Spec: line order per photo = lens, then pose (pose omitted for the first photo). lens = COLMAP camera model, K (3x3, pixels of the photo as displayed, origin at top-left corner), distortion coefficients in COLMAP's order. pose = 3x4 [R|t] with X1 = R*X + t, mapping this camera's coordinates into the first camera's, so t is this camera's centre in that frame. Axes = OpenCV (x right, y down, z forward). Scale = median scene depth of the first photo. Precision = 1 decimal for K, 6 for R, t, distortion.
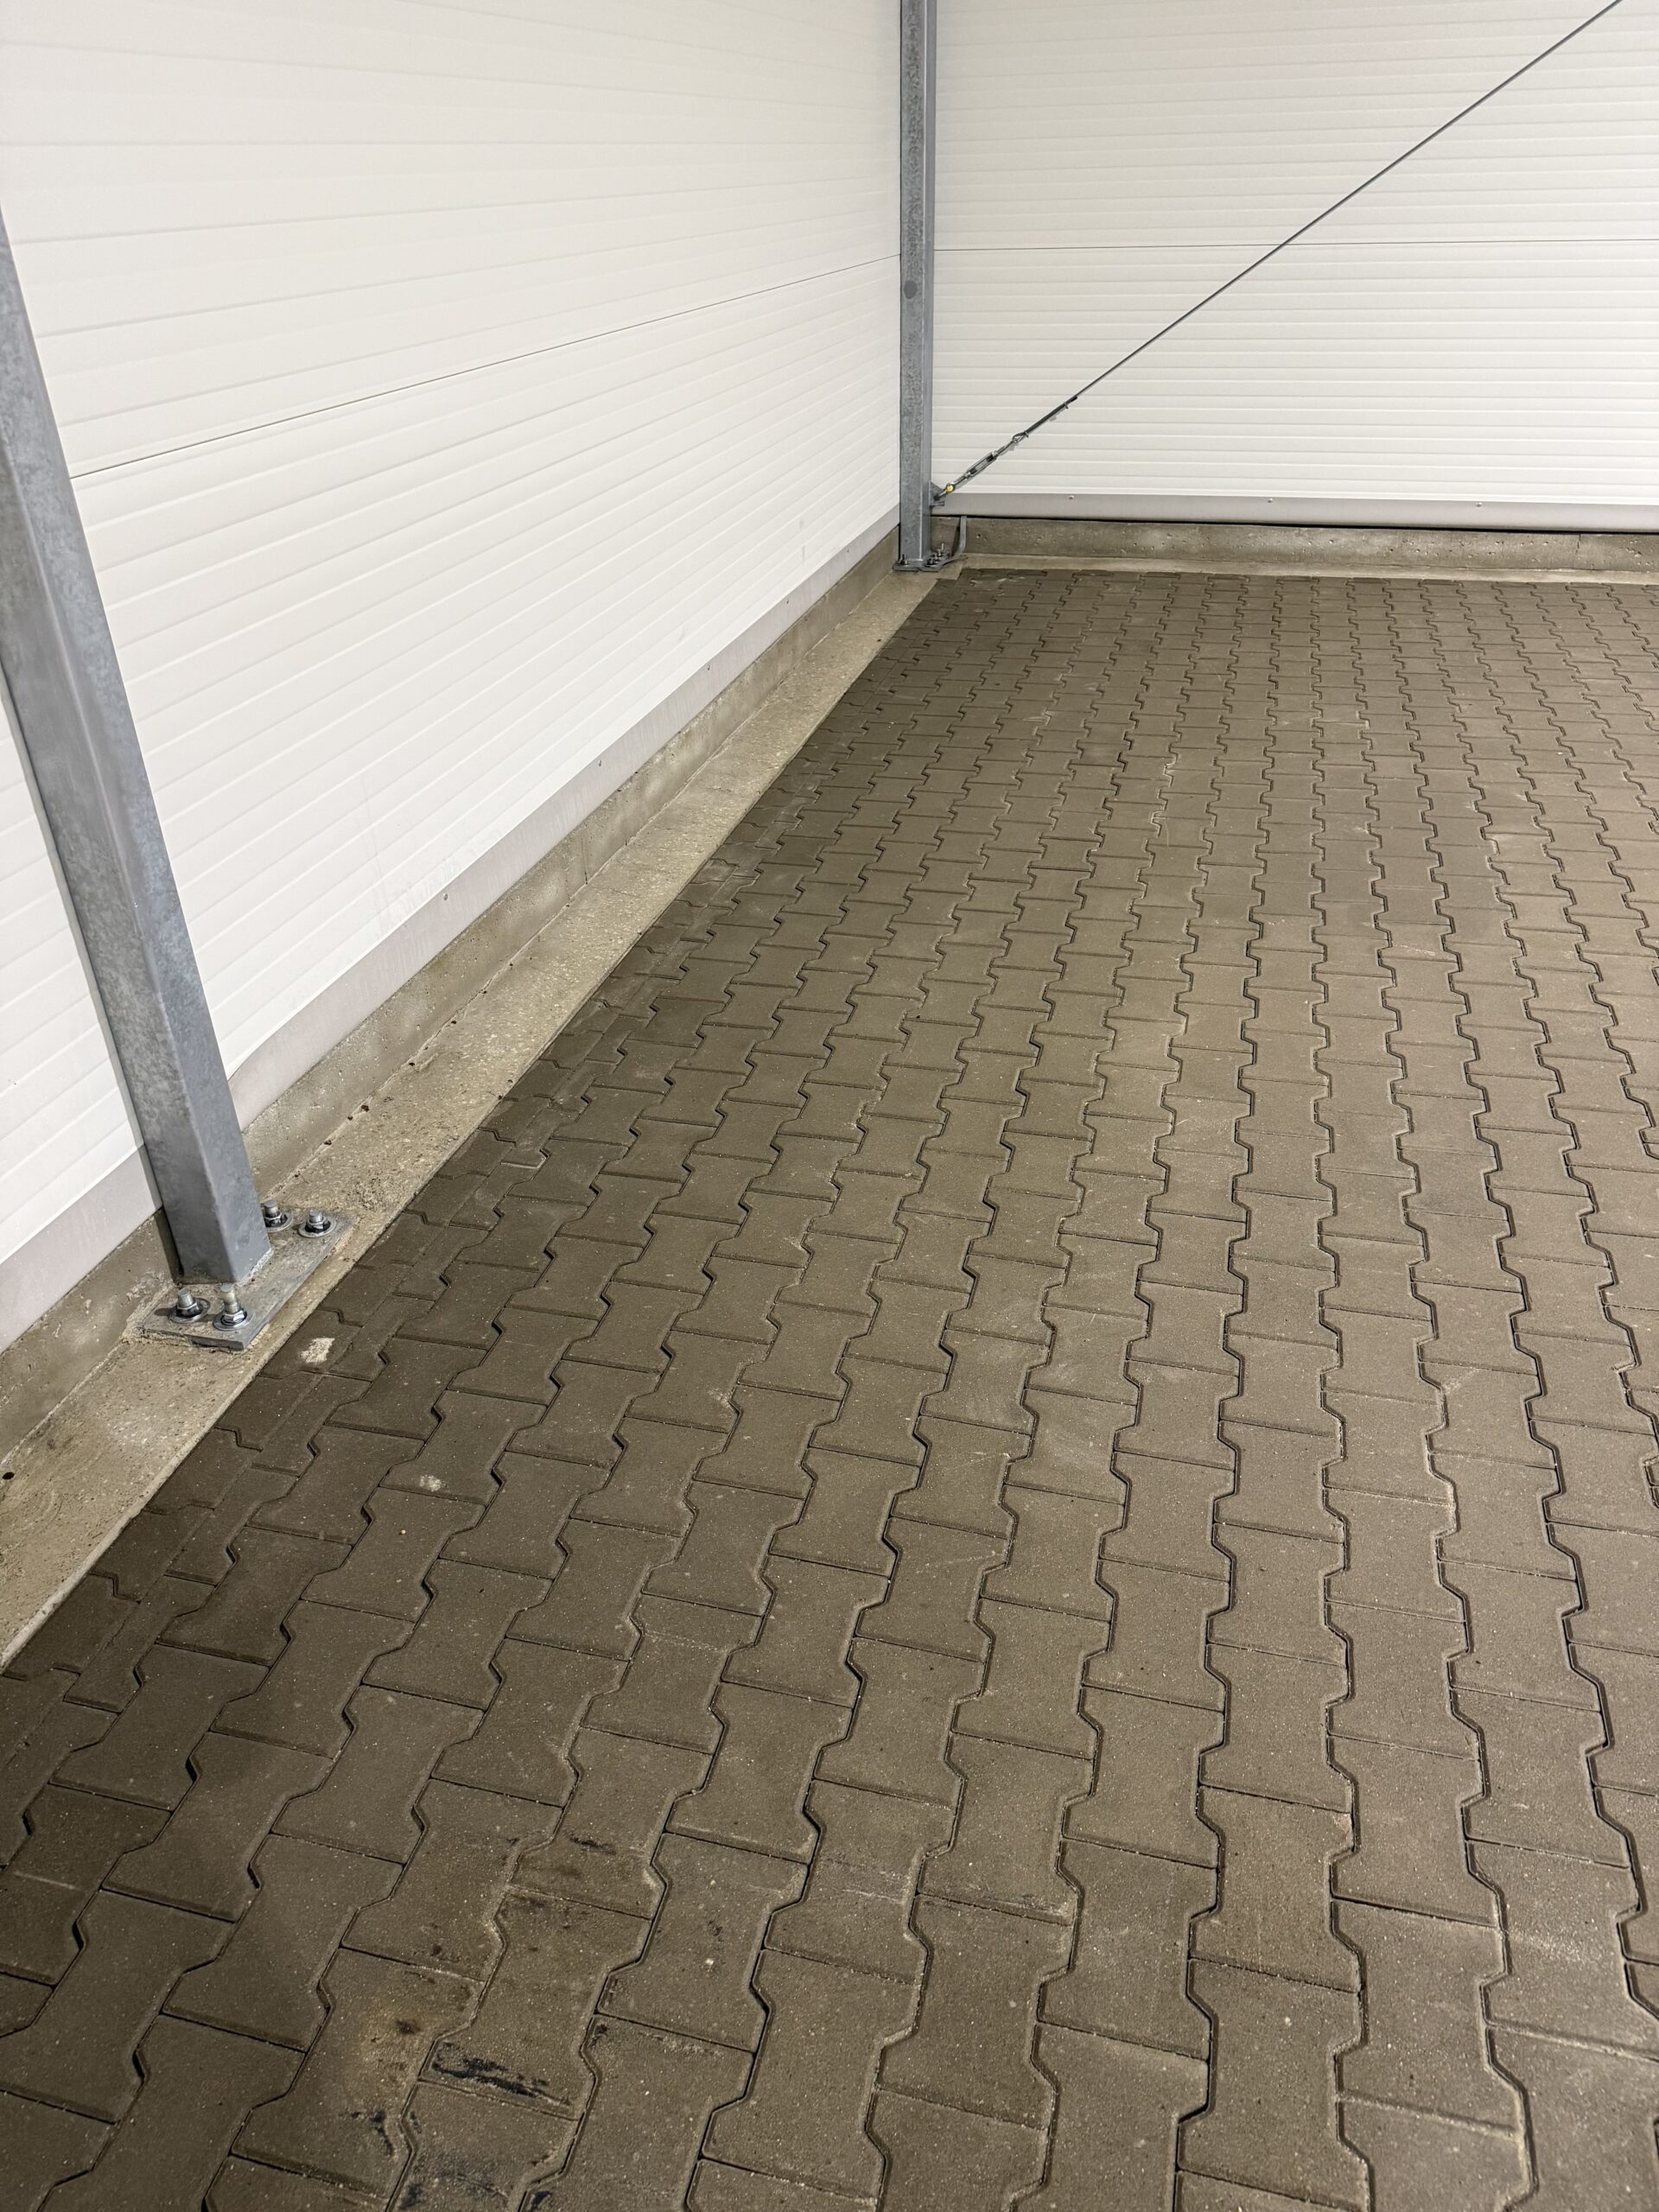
lens RADIAL K [[1549.2, 0, 829.8], [0, 1549.2, 1105.5], [0, 0, 1]] dist [-0.007562, 0.000660]
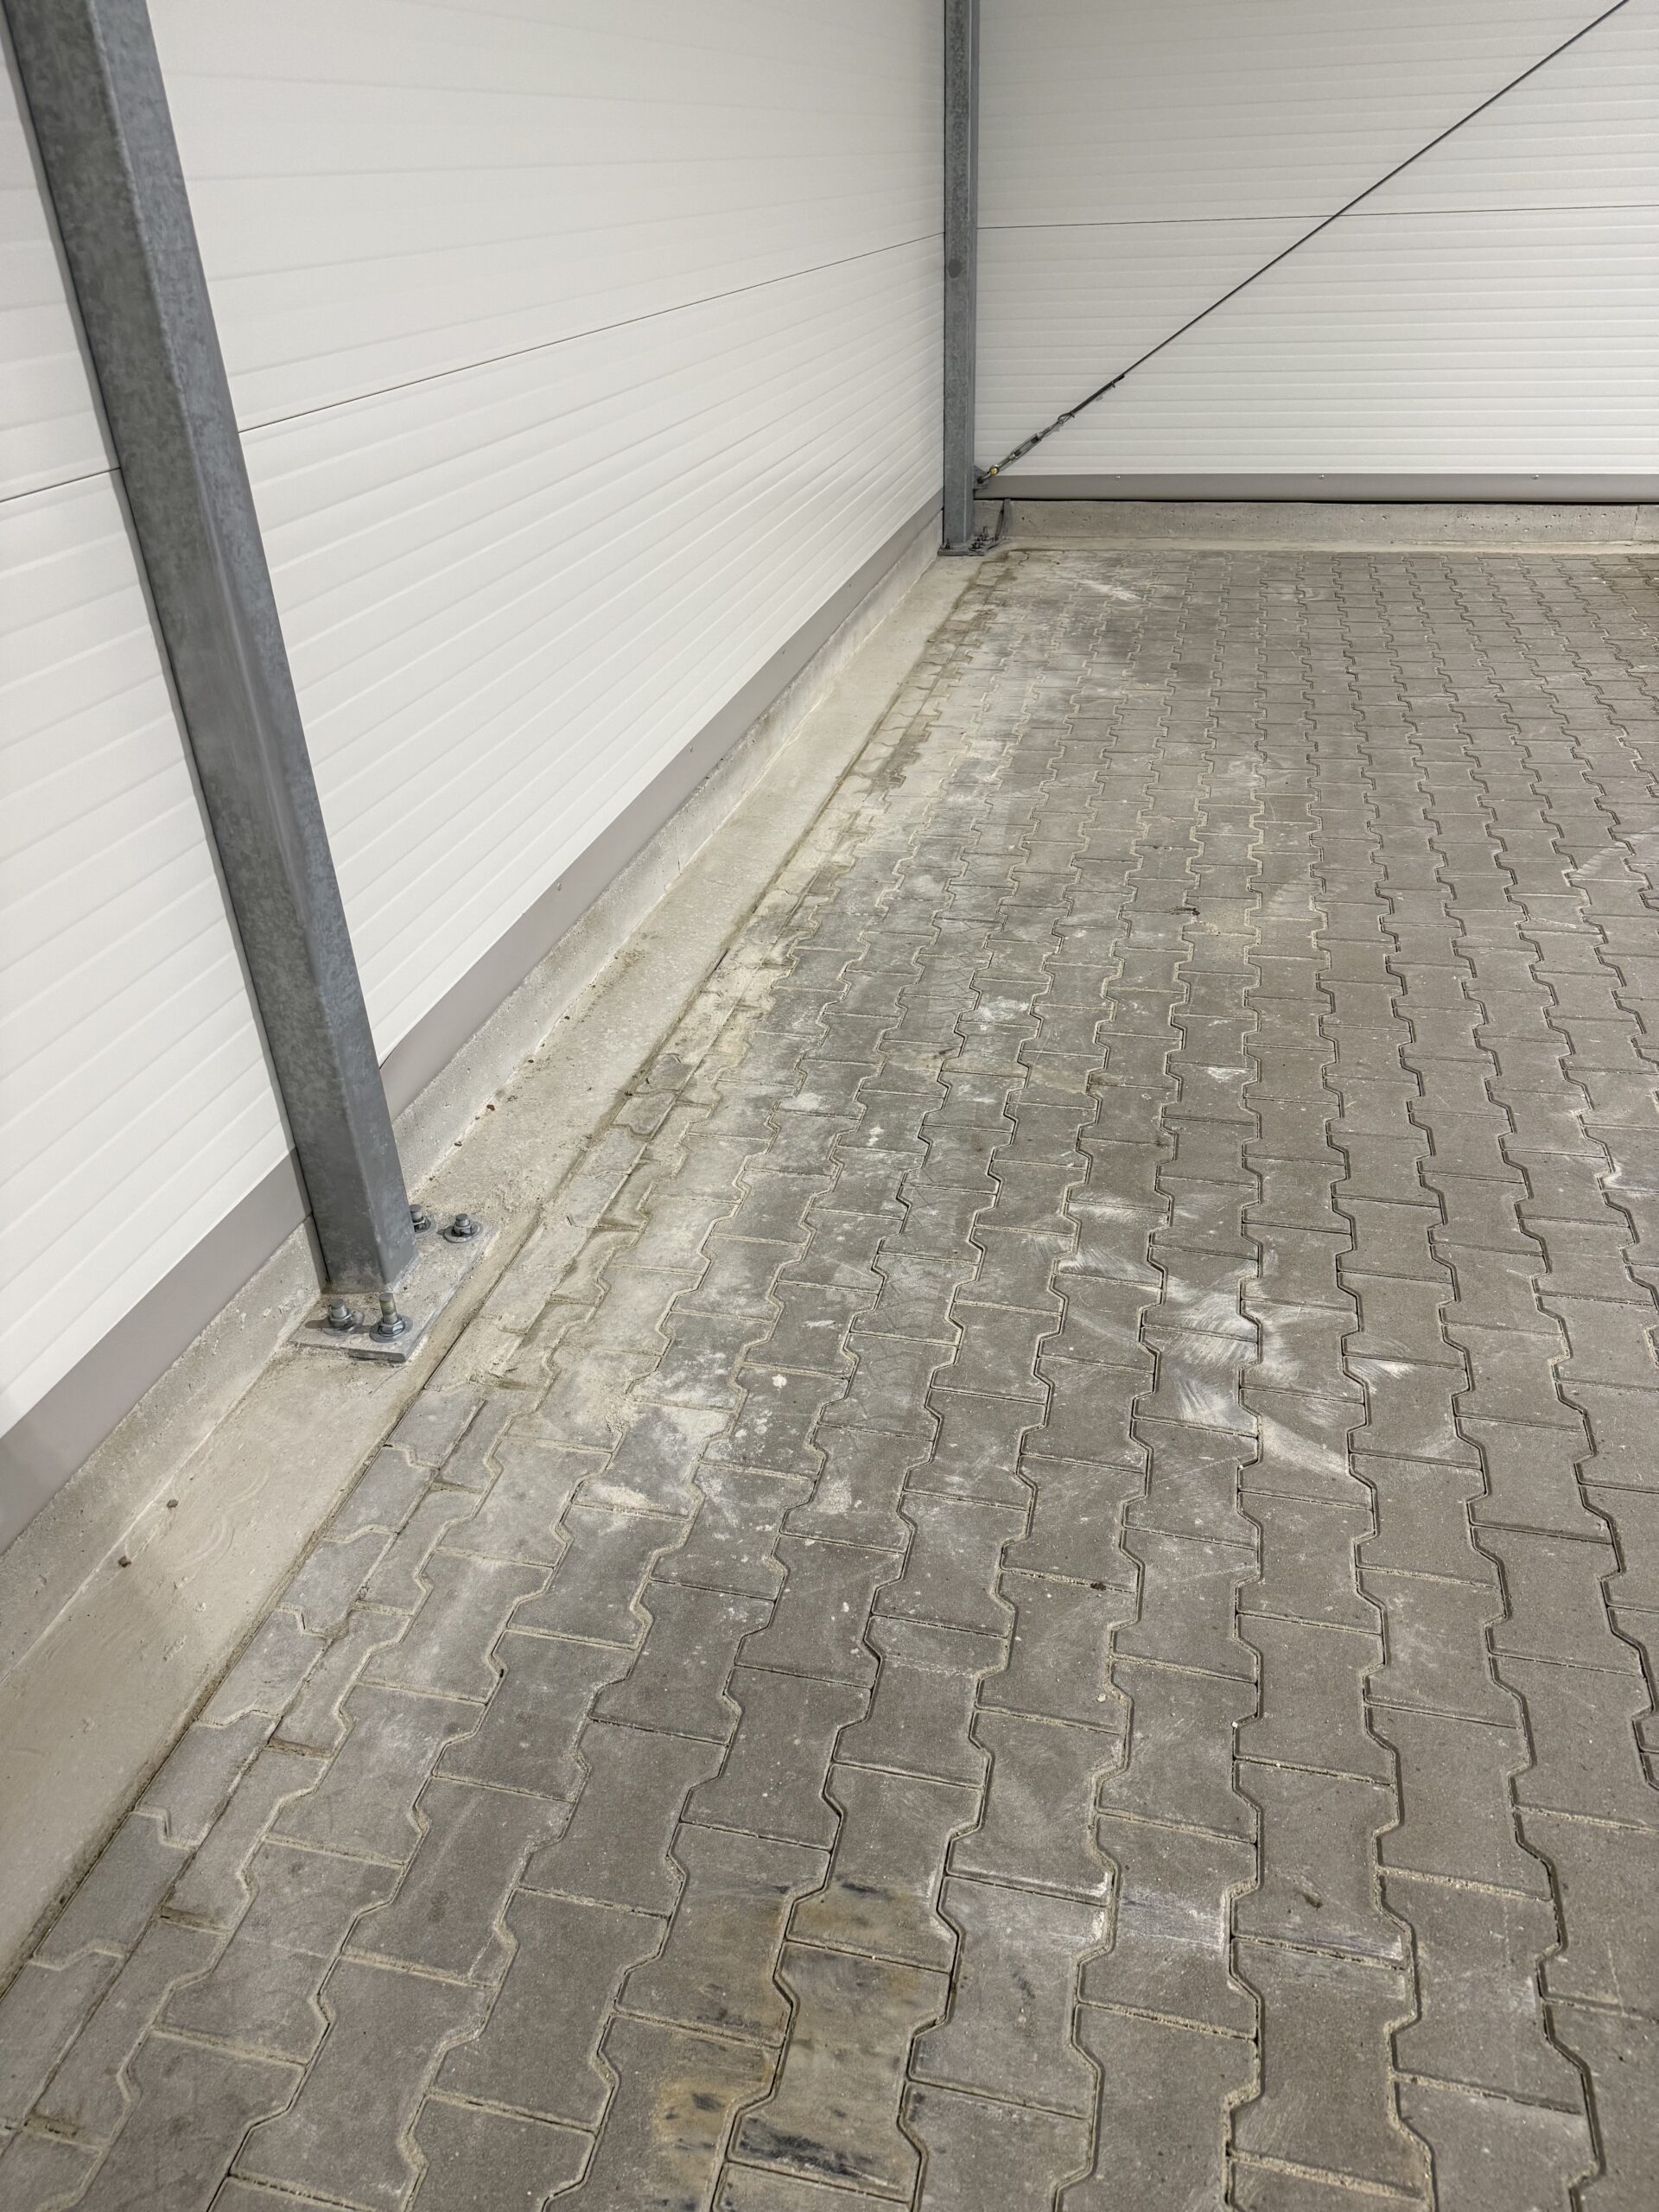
lens RADIAL K [[1538.8, 0, 831.7], [0, 1538.8, 1106.7], [0, 0, 1]] dist [-0.005188, -0.006694]
pose [[0.999766, -0.019801, 0.008760, -0.138125], [0.019775, 0.999800, 0.003110, 0.004221], [-0.008820, -0.002936, 0.999957, 0.065561]]
